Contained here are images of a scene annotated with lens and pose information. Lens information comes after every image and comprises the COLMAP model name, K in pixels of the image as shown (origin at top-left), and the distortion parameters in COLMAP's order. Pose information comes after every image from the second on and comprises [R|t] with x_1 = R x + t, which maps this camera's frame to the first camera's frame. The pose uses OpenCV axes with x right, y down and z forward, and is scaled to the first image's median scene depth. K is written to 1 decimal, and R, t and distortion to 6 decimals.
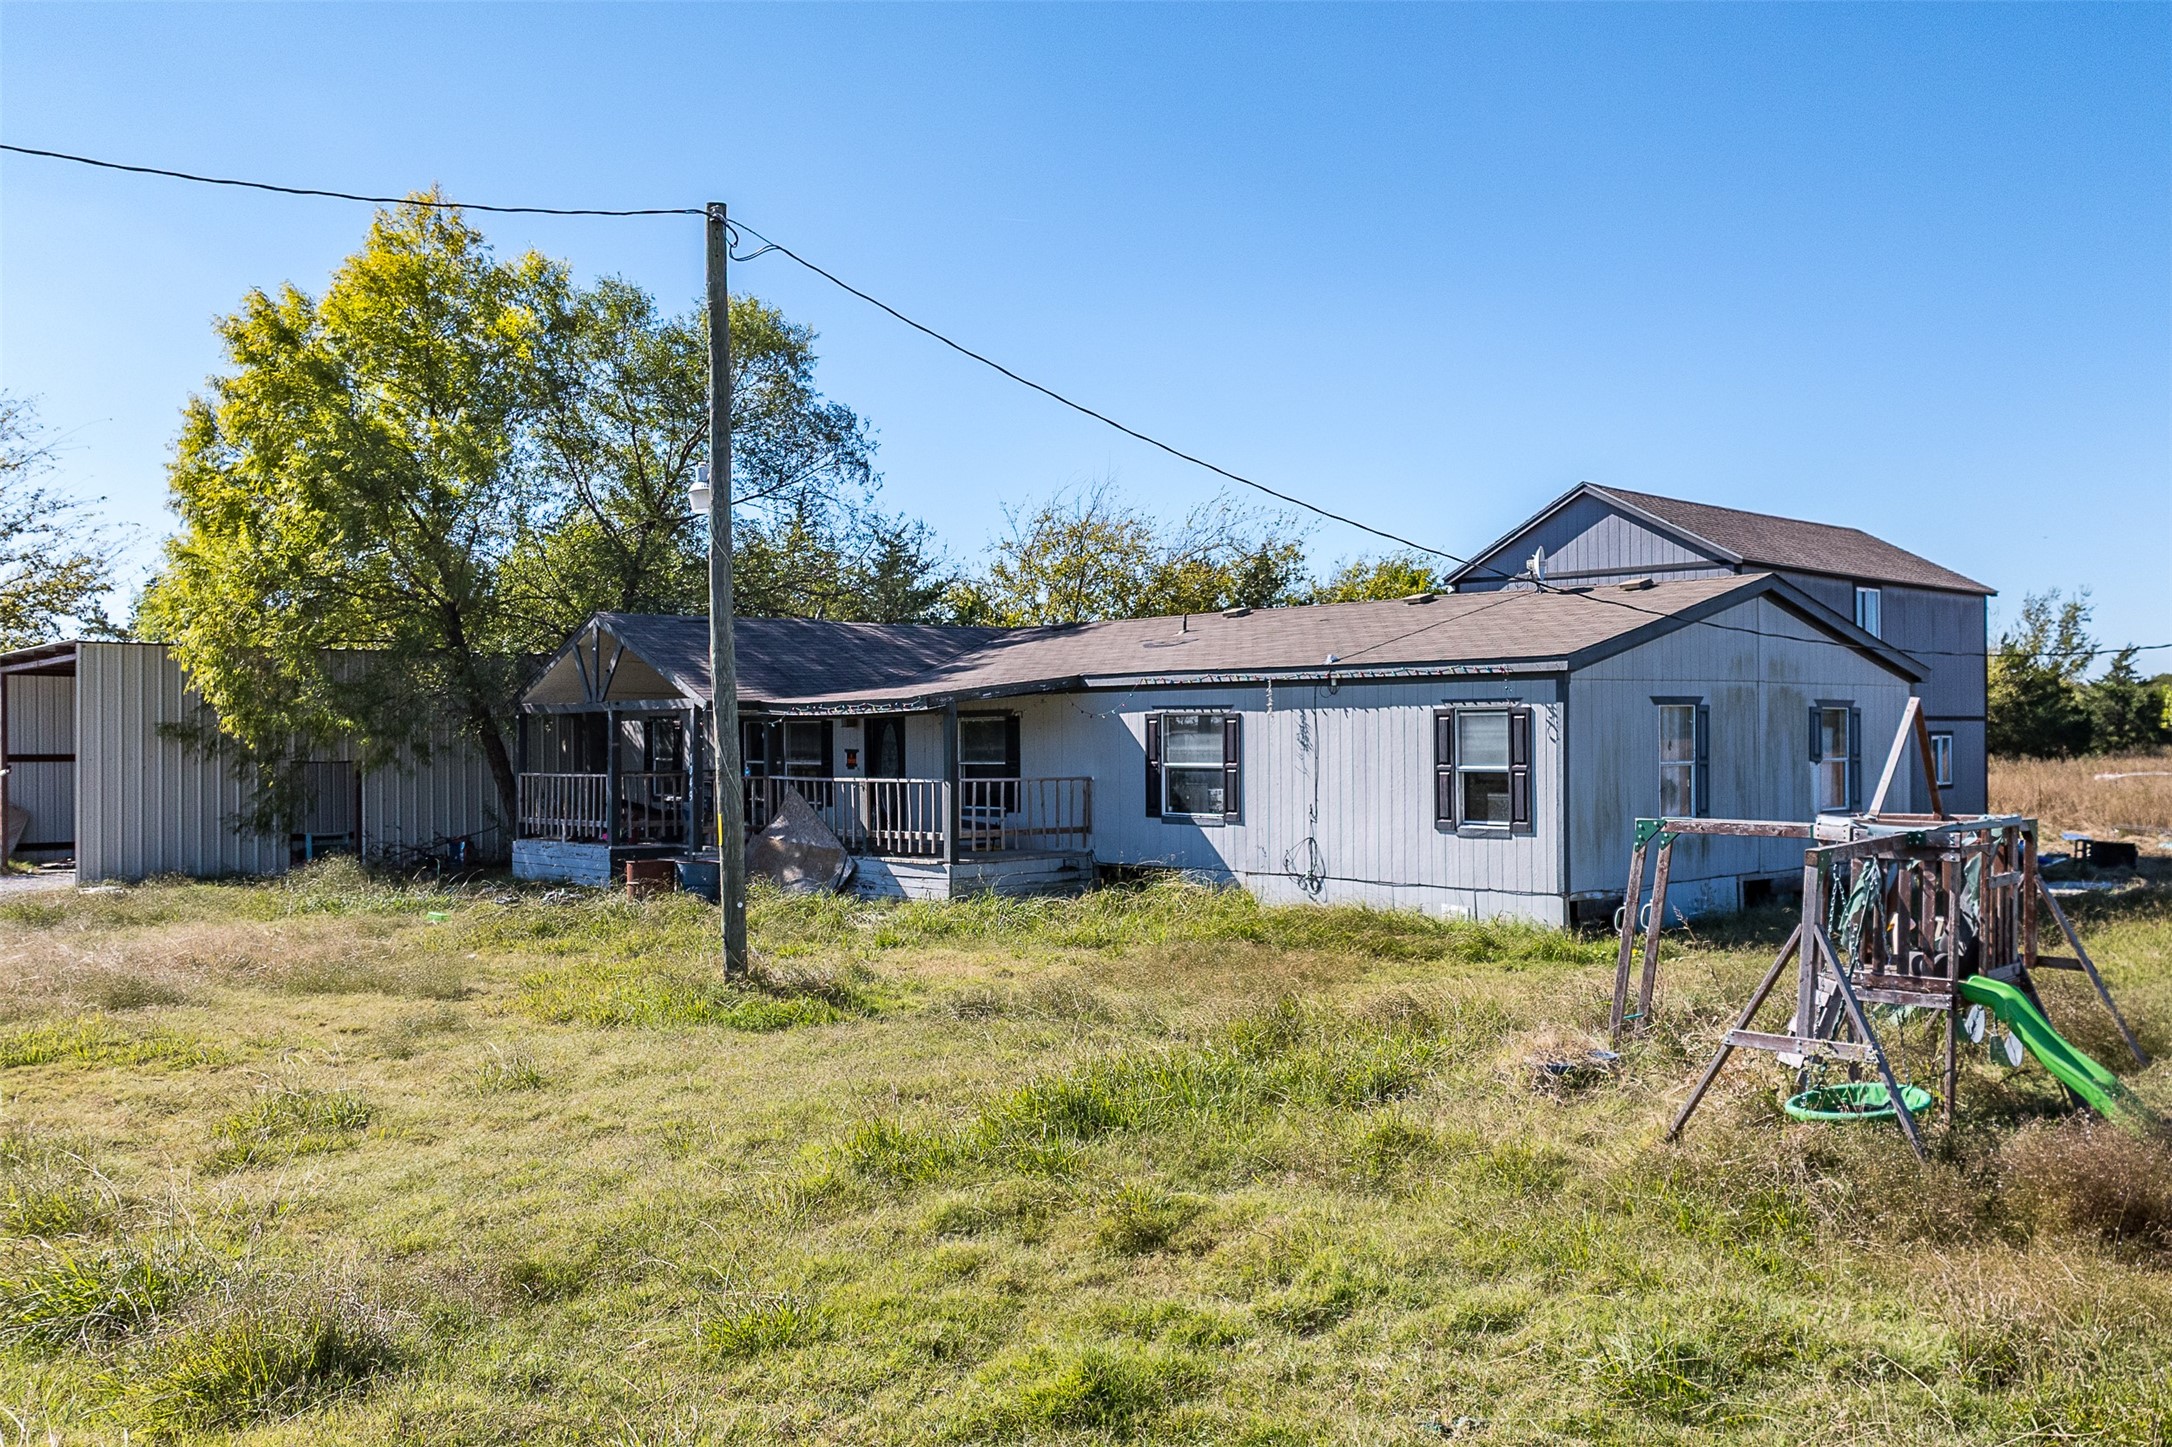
lens RADIAL K [[1822.3, 0, 1192.5], [0, 1822.3, 753.8], [0, 0, 1]] dist [0.001686, 0.000445]
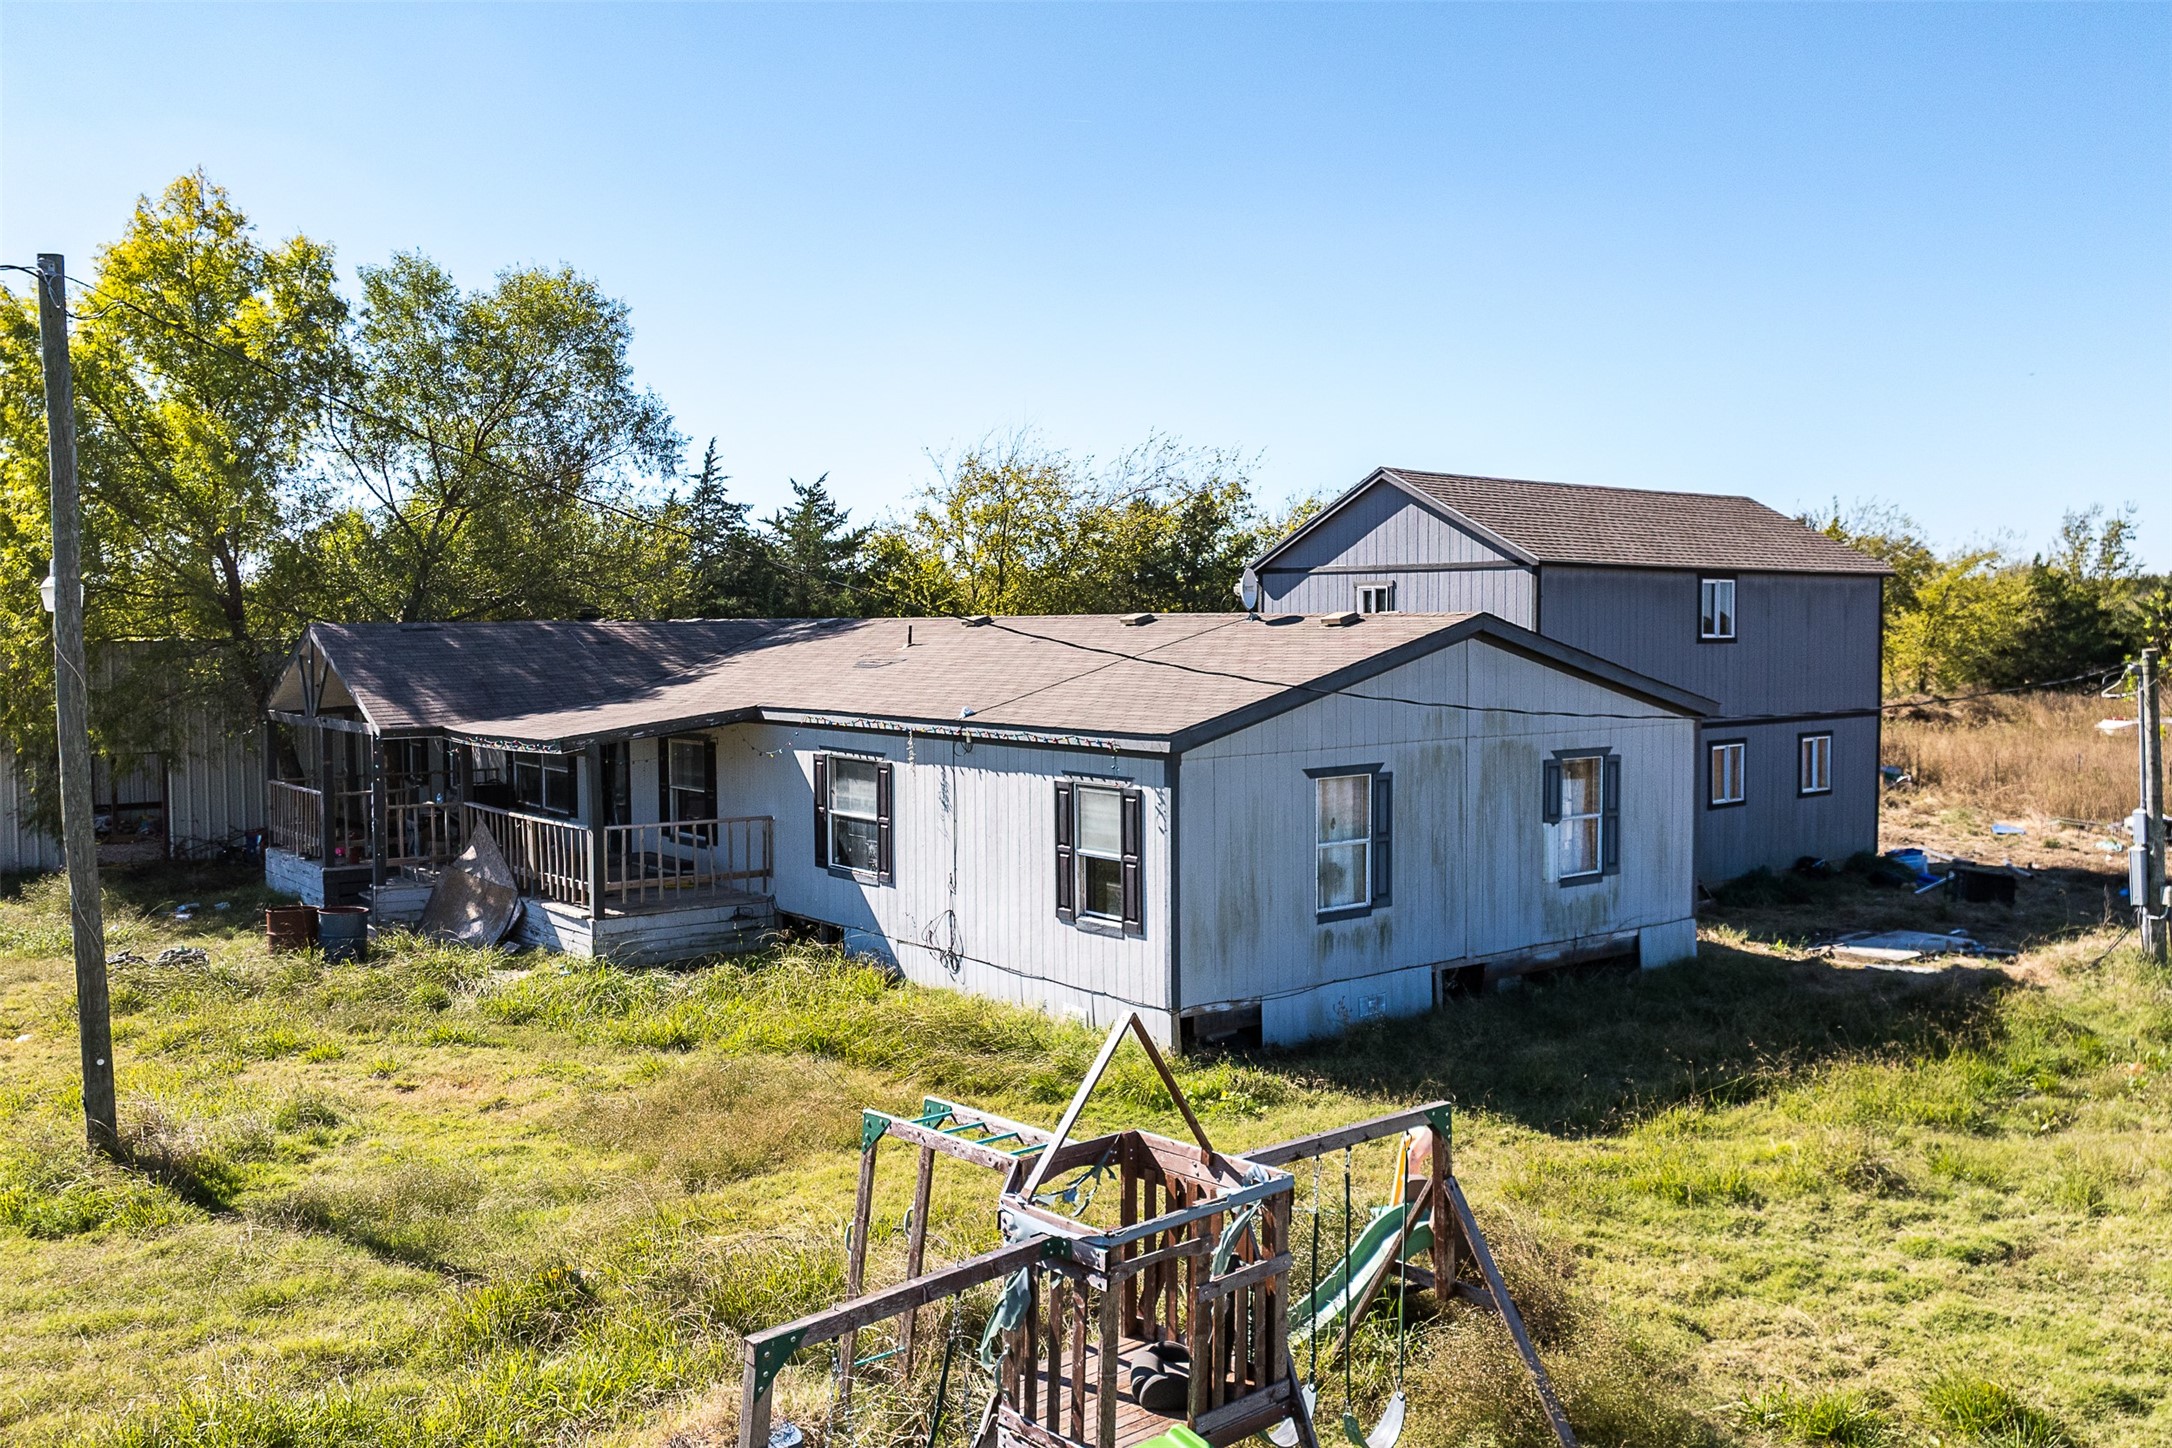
lens RADIAL K [[1737.7, 0, 1086.0], [0, 1737.7, 724.0], [0, 0, 1]] dist [-0.003830, -0.004873]
pose [[0.993851, 0.006912, -0.110512, 0.211227], [-0.001638, 0.998858, 0.047740, -0.080644], [0.110716, -0.047265, 0.992728, 0.158746]]
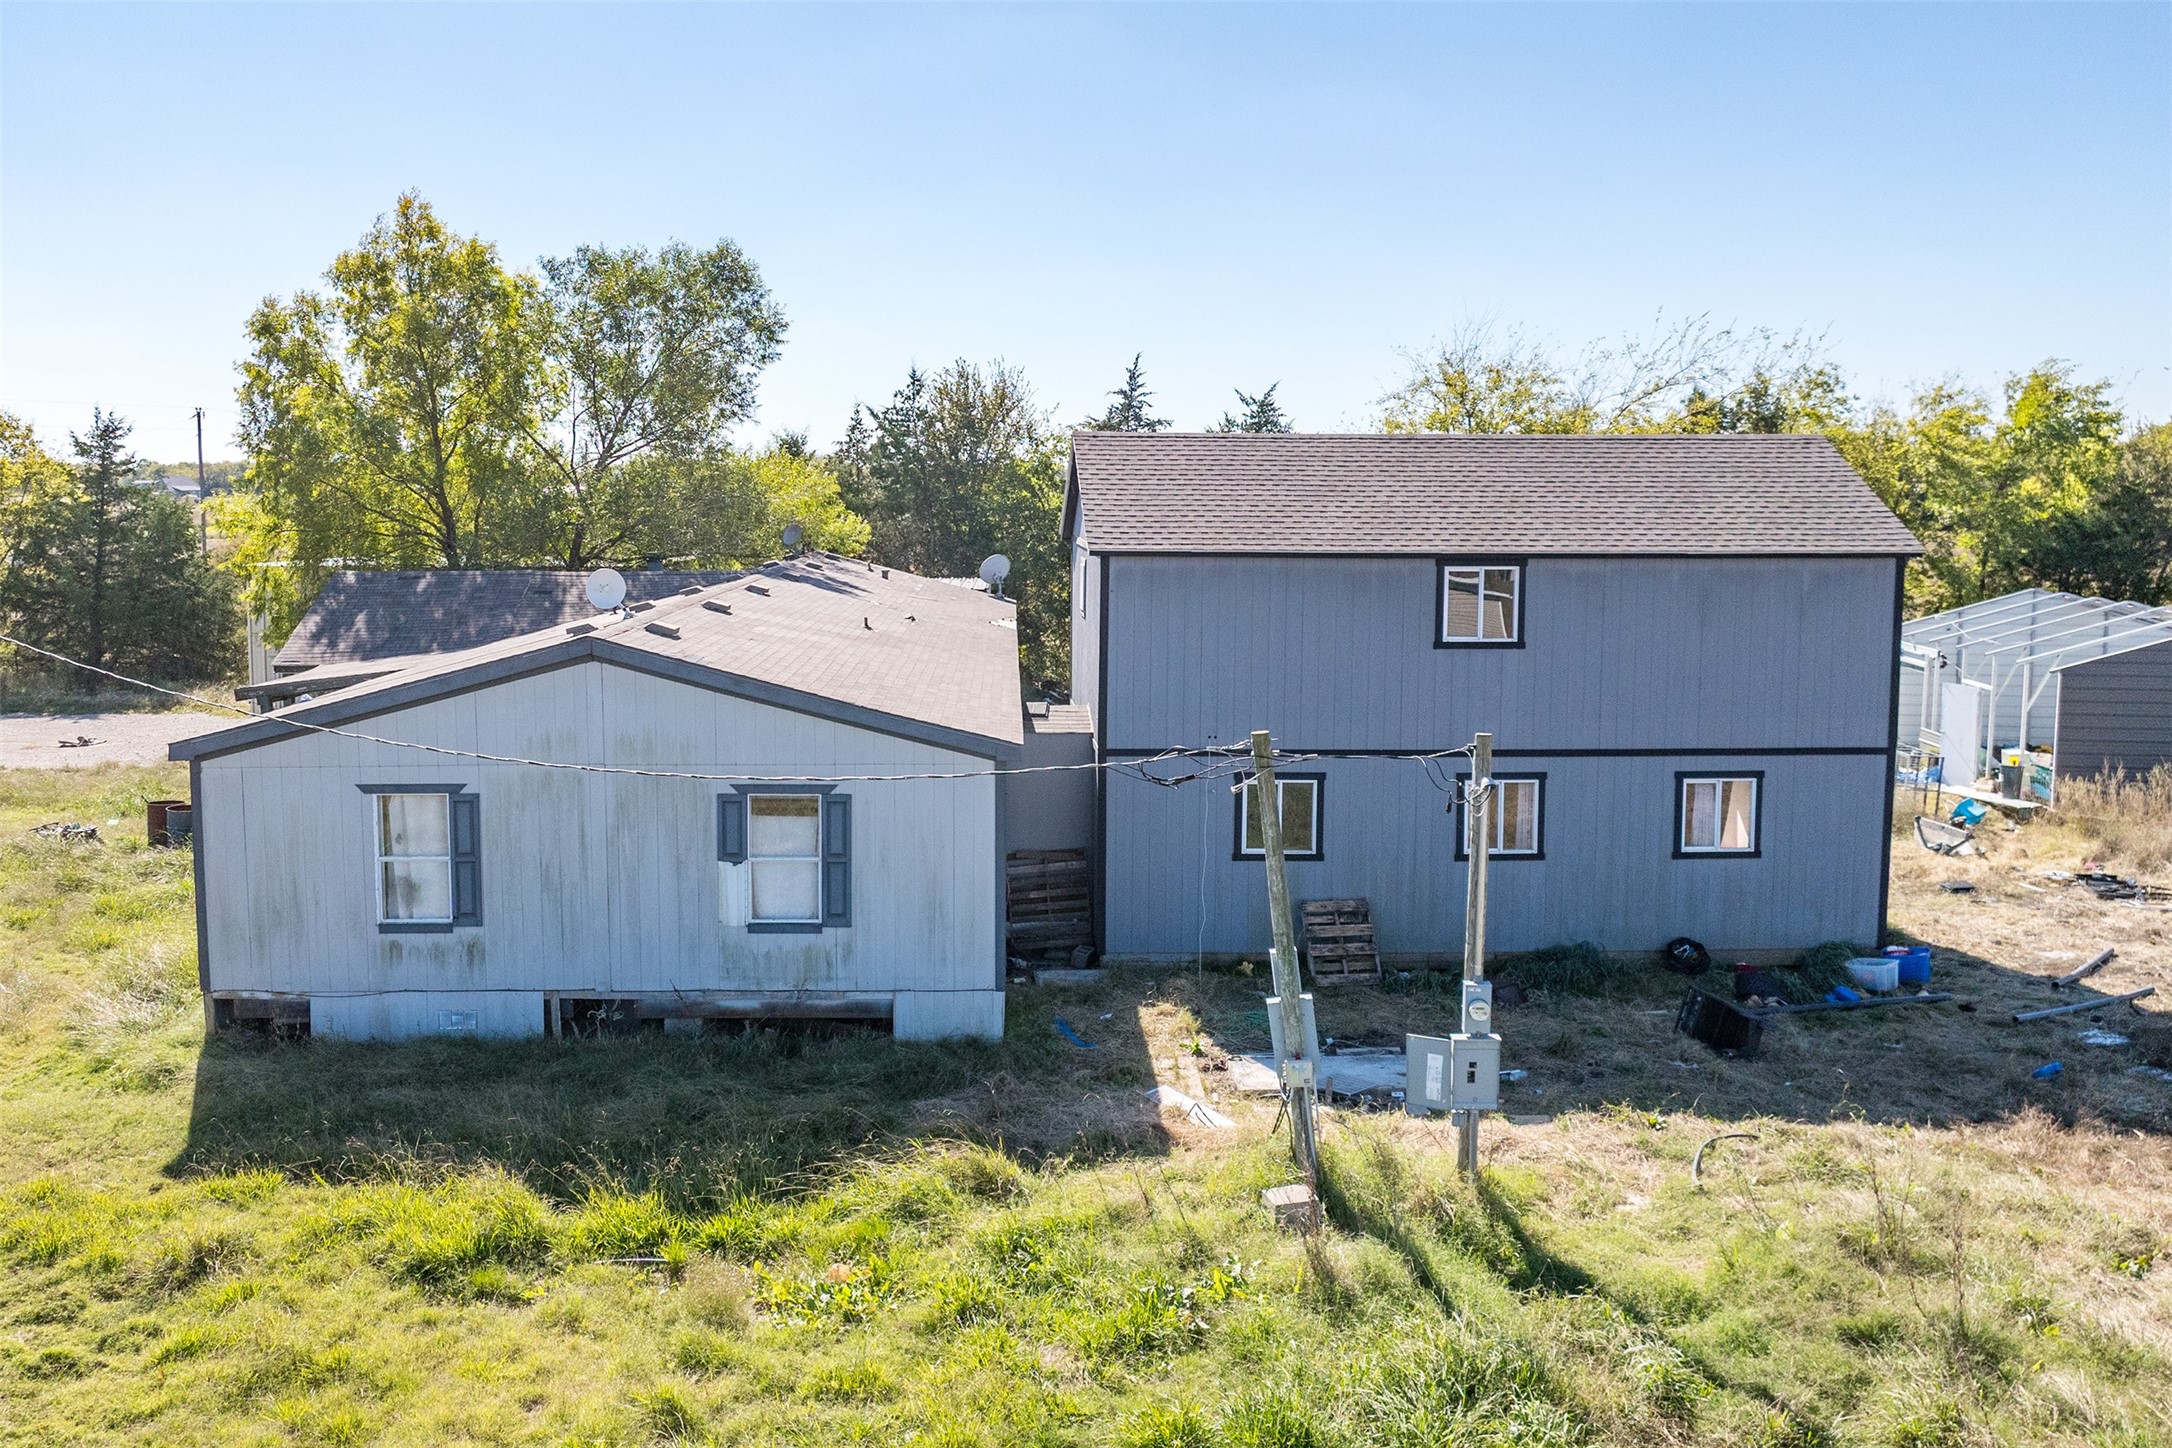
lens RADIAL K [[1737.7, 0, 1086.0], [0, 1737.7, 724.0], [0, 0, 1]] dist [-0.003830, -0.004873]
pose [[0.740086, 0.101585, -0.664796, 0.943172], [-0.016242, 0.990937, 0.133340, -0.157136], [0.672316, -0.087885, 0.735029, 0.548631]]
